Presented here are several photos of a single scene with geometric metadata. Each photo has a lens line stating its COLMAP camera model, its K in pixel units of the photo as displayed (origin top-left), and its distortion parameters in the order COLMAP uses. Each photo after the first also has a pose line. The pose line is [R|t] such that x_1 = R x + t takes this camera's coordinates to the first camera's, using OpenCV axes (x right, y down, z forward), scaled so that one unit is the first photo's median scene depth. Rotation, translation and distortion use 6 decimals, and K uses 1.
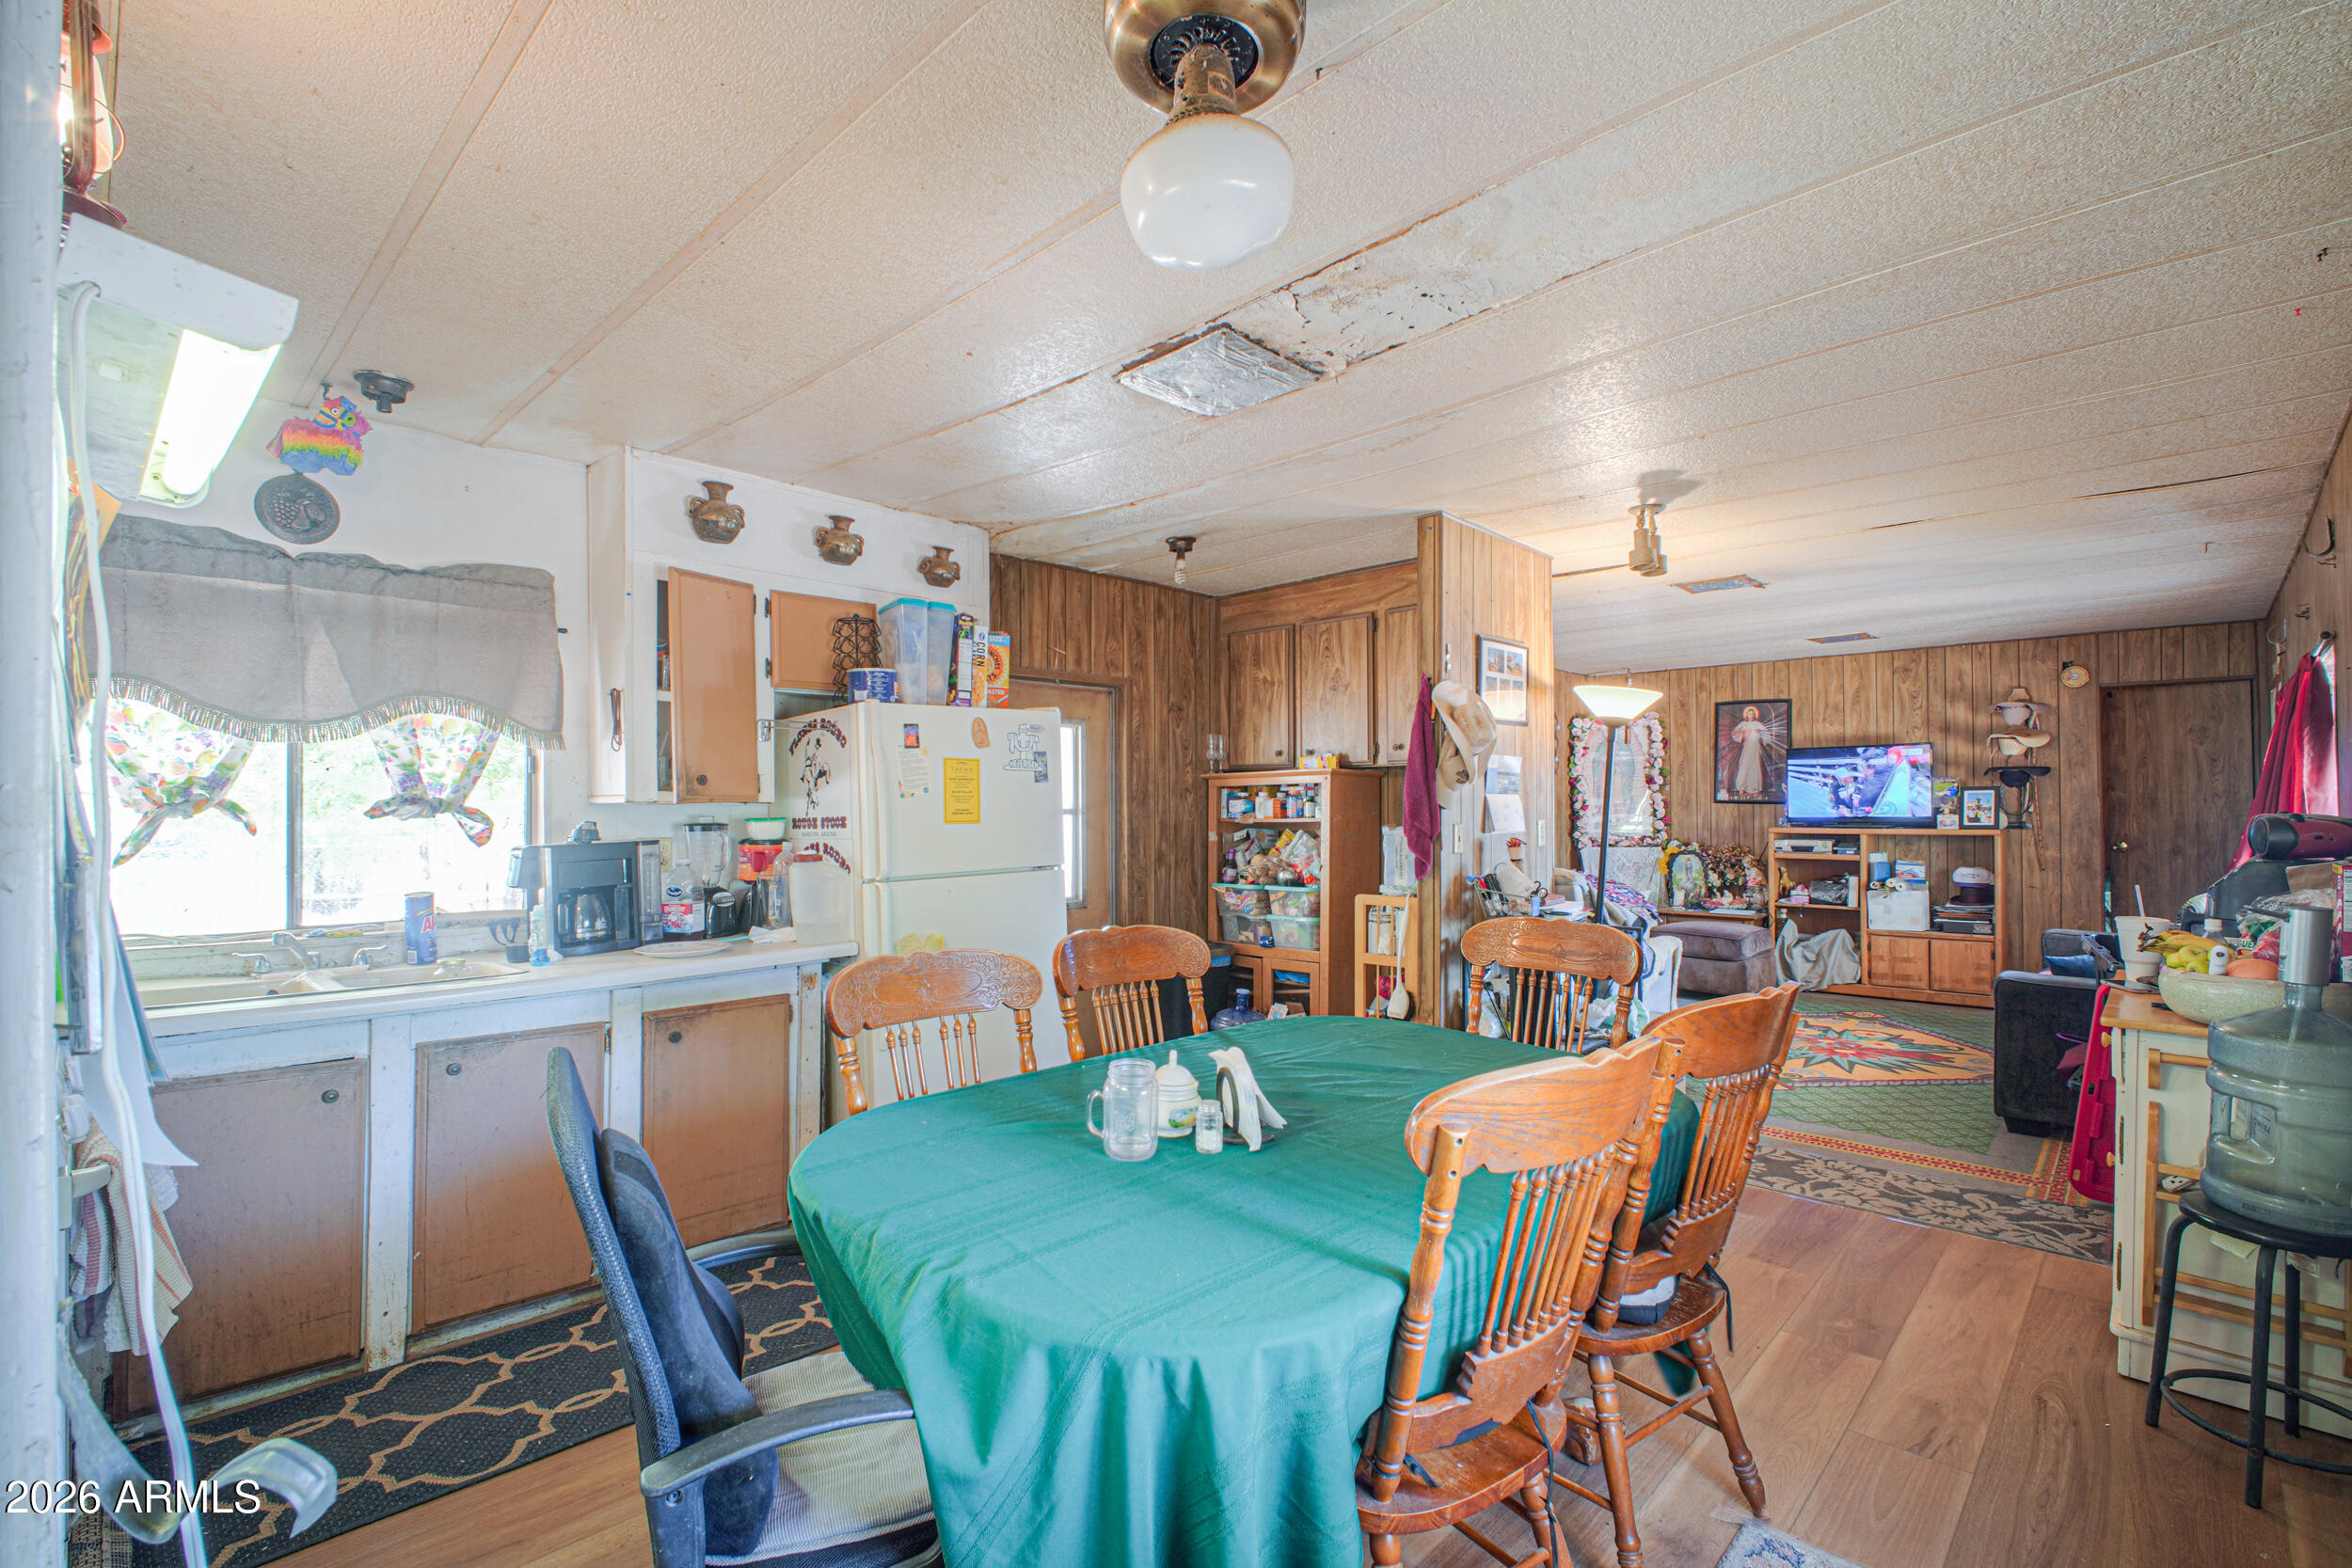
lens RADIAL K [[1074.2, 0, 1175.2], [0, 1074.2, 785.8], [0, 0, 1]] dist [-0.007158, -0.005364]
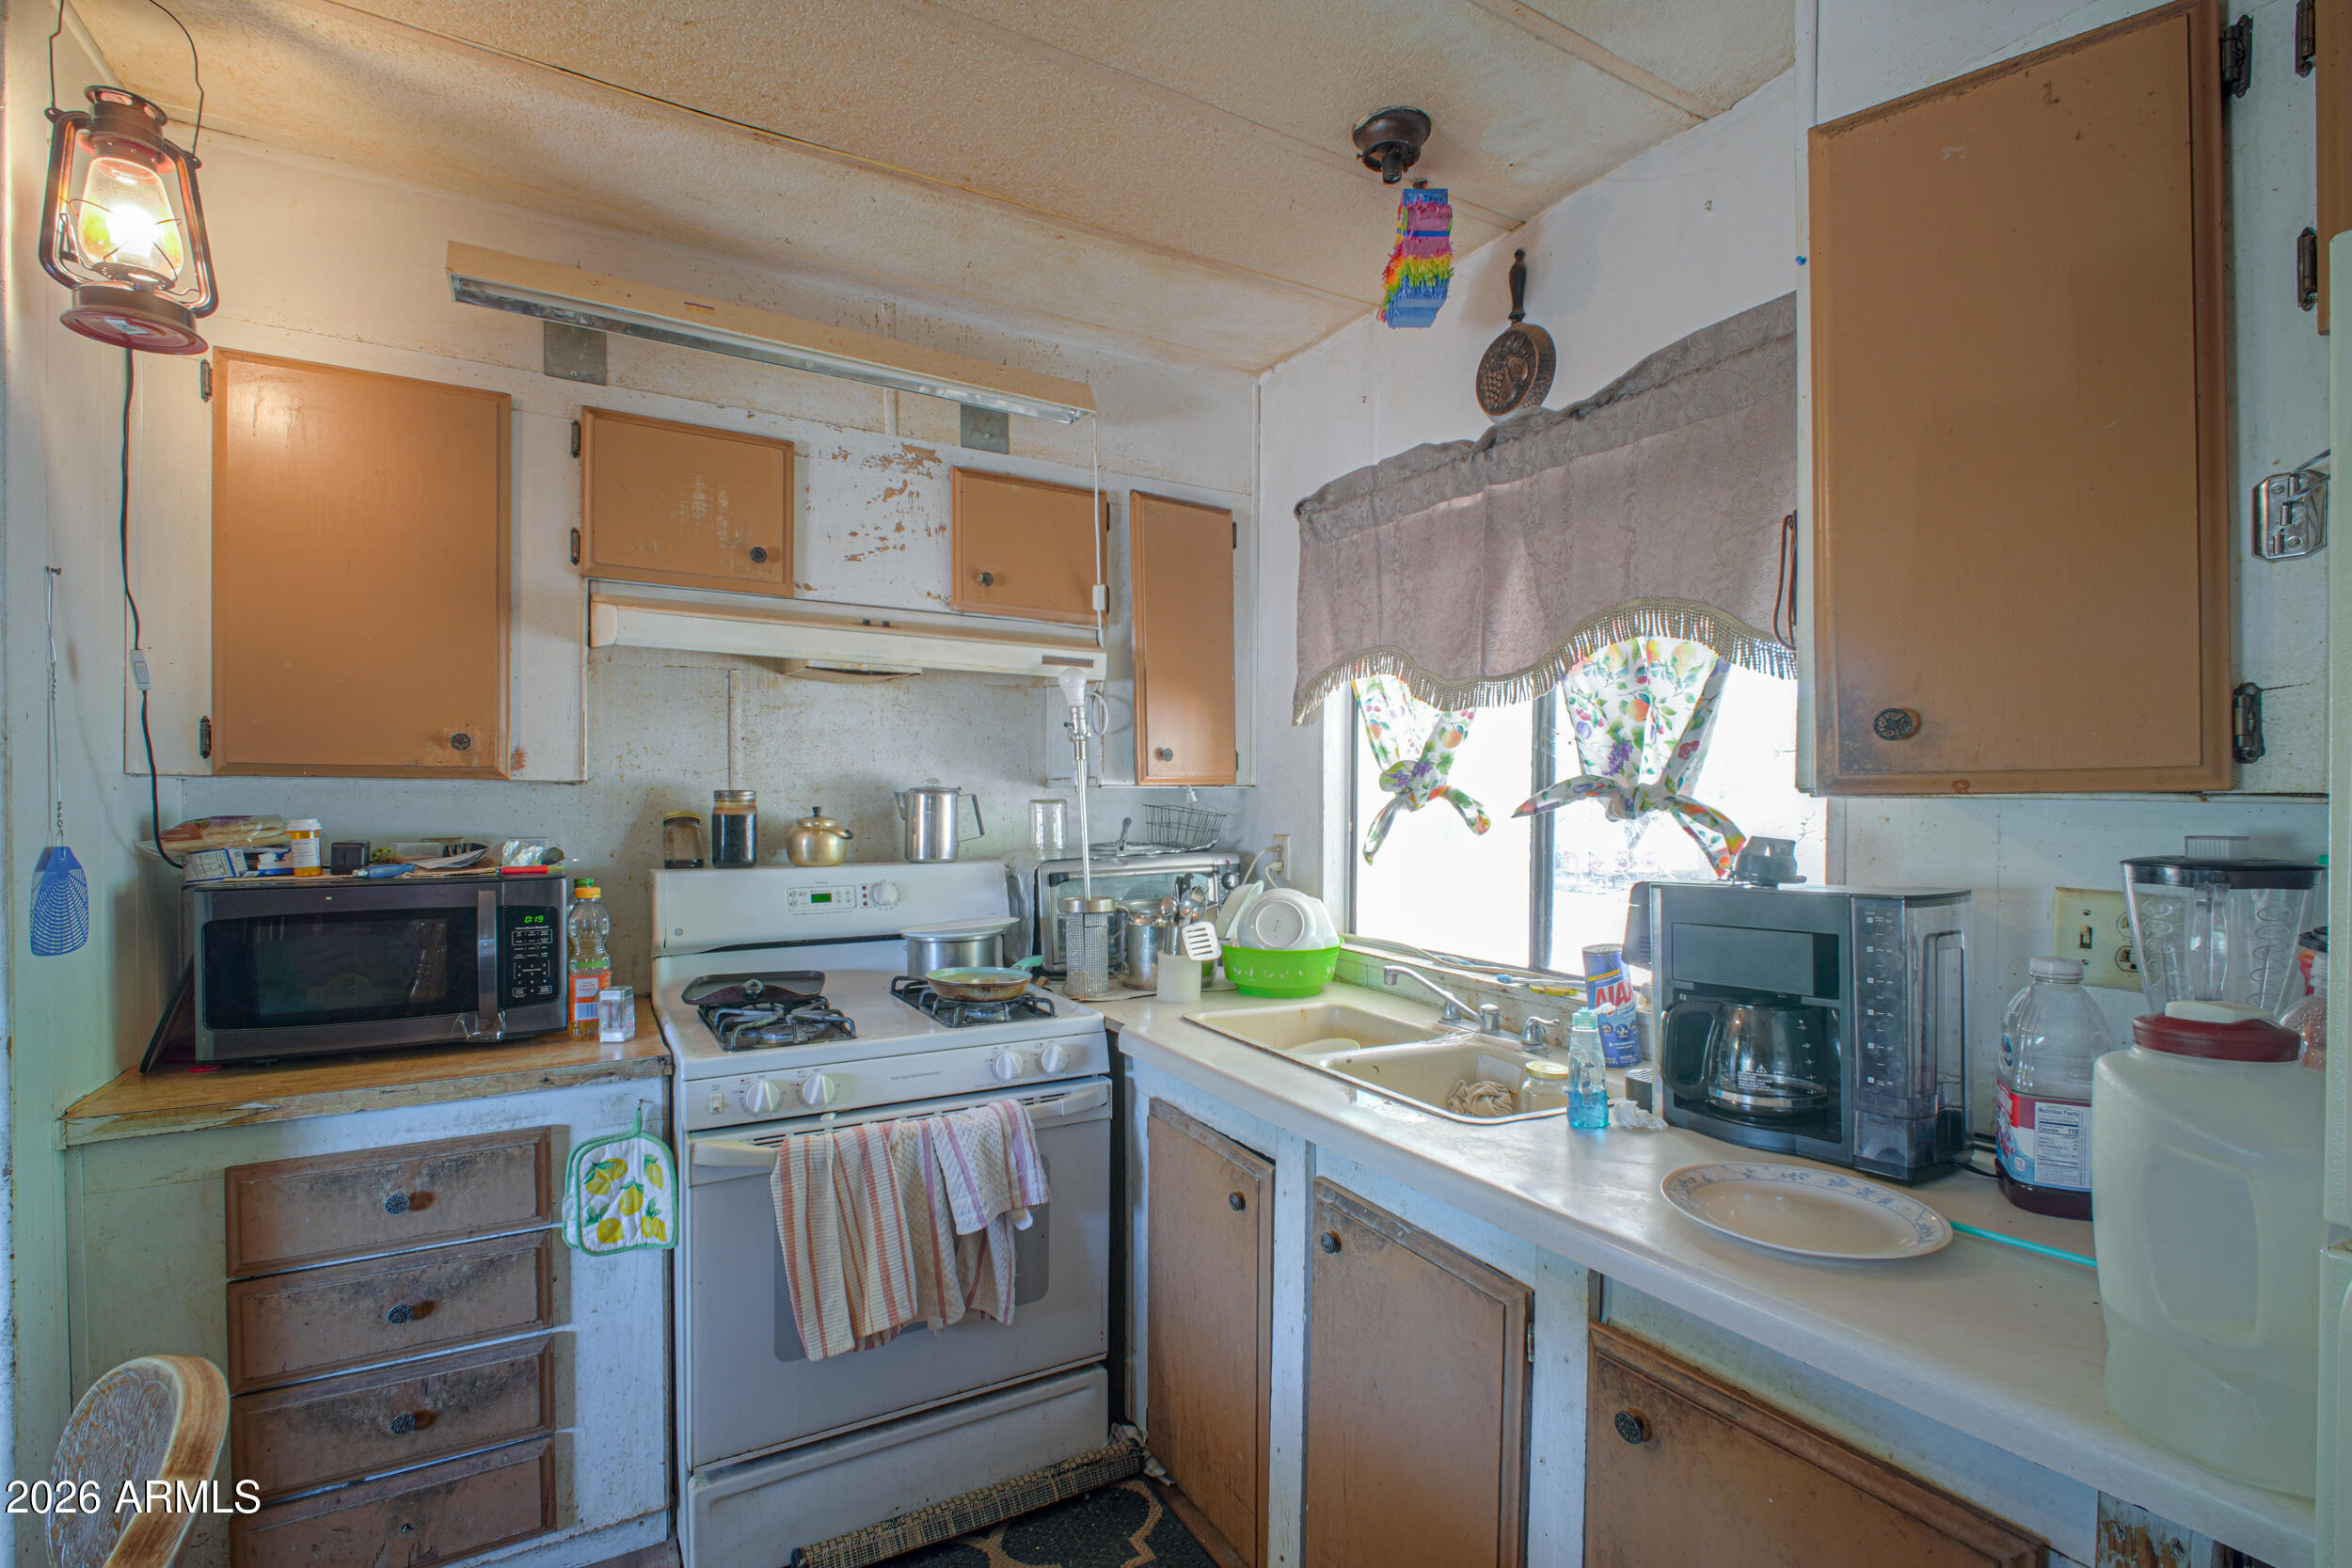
lens RADIAL K [[1074.2, 0, 1152.6], [0, 1074.2, 796.7], [0, 0, 1]] dist [-0.007158, -0.005364]
pose [[-0.295613, 0.003420, -0.955302, -0.038952], [0.009956, 0.999950, 0.000499, 0.008590], [0.955256, -0.009363, -0.295633, 0.520562]]
